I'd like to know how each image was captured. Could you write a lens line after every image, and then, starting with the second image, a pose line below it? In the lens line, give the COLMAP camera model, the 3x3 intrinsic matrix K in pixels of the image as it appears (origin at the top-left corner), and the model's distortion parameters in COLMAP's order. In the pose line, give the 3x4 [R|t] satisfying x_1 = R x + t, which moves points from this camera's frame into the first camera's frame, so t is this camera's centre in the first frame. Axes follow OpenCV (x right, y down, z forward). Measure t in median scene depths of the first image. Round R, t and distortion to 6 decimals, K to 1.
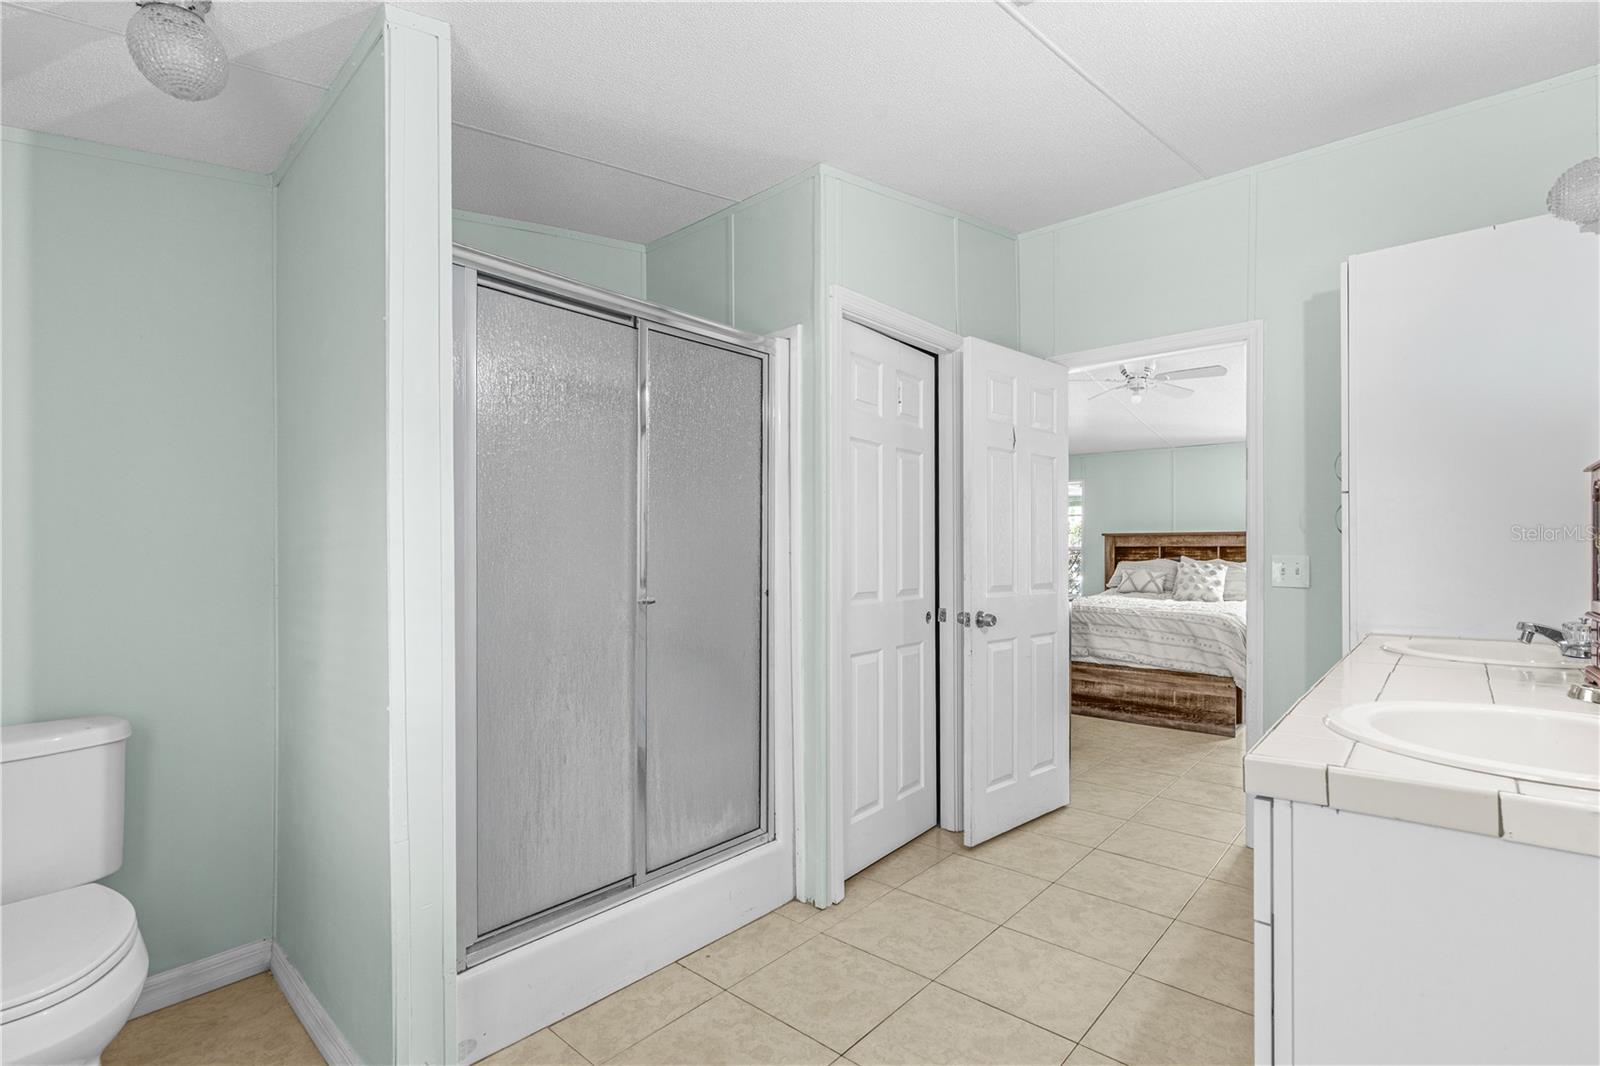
lens RADIAL K [[736.8, 0, 800.0], [0, 736.8, 533.0], [0, 0, 1]] dist [-0.001401, 0.000064]
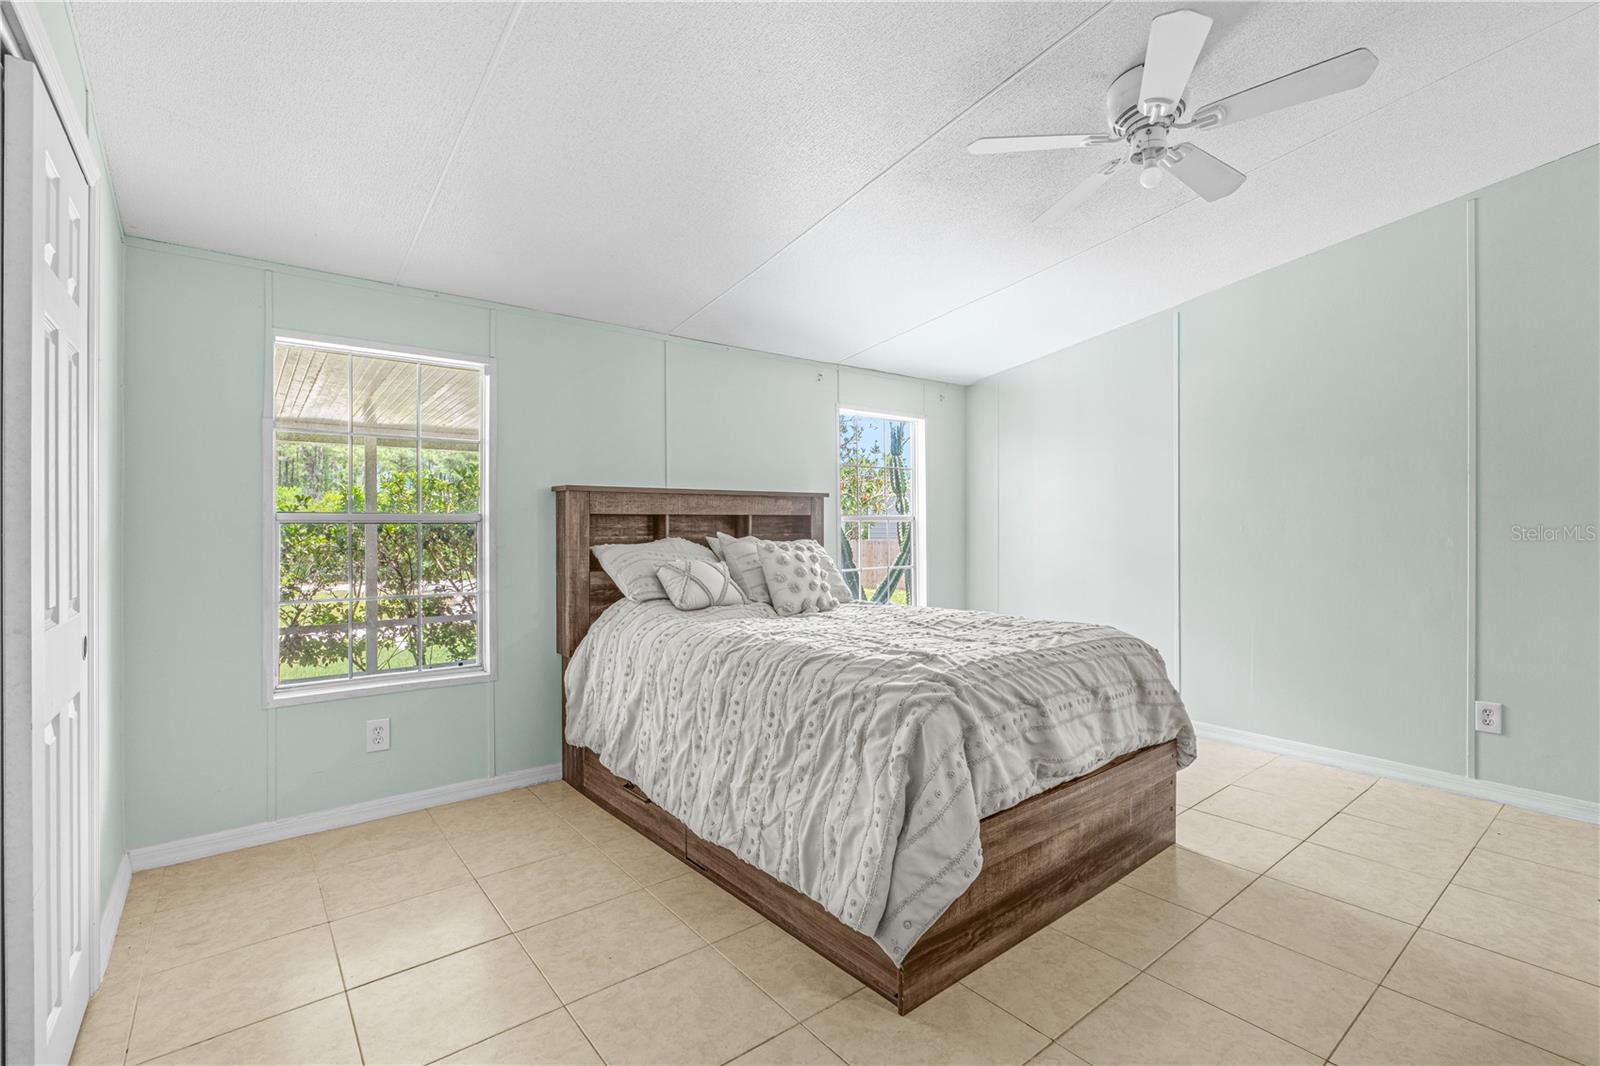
lens RADIAL K [[728.6, 0, 819.5], [0, 728.6, 517.0], [0, 0, 1]] dist [-0.001088, 0.000625]
pose [[0.152404, 0.003280, 0.988313, -0.015525], [-0.017598, 0.999845, -0.000605, 0.019467], [-0.988162, -0.017300, 0.152438, 0.855643]]
